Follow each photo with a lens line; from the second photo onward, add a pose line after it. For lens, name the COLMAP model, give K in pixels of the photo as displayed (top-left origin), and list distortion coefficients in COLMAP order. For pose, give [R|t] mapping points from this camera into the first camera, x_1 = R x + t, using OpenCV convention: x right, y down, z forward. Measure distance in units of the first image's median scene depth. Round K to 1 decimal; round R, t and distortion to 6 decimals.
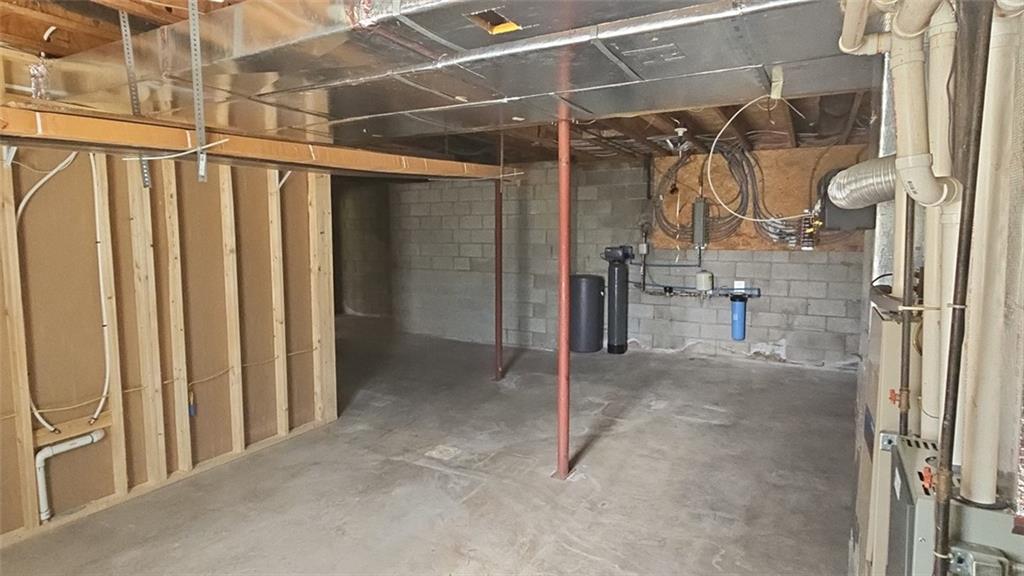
lens RADIAL K [[563.8, 0, 510.6], [0, 563.8, 287.4], [0, 0, 1]] dist [0.002180, 0.000606]
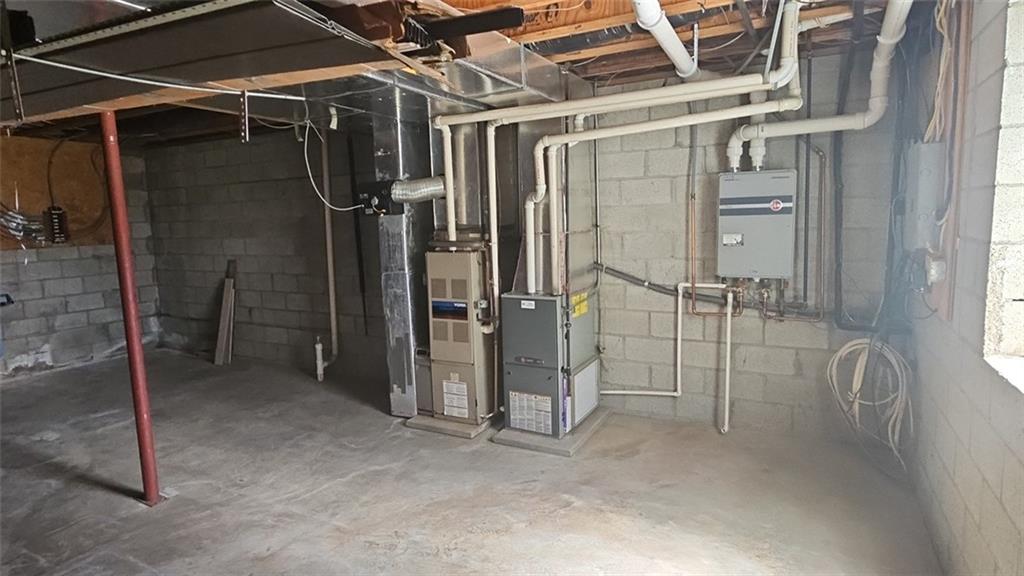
lens RADIAL K [[563.8, 0, 511.9], [0, 563.8, 283.8], [0, 0, 1]] dist [0.002180, 0.000606]
pose [[-0.025905, -0.119210, 0.992531, -0.575481], [0.129445, 0.984105, 0.121576, -0.025302], [-0.991248, 0.131628, -0.010062, 0.315651]]
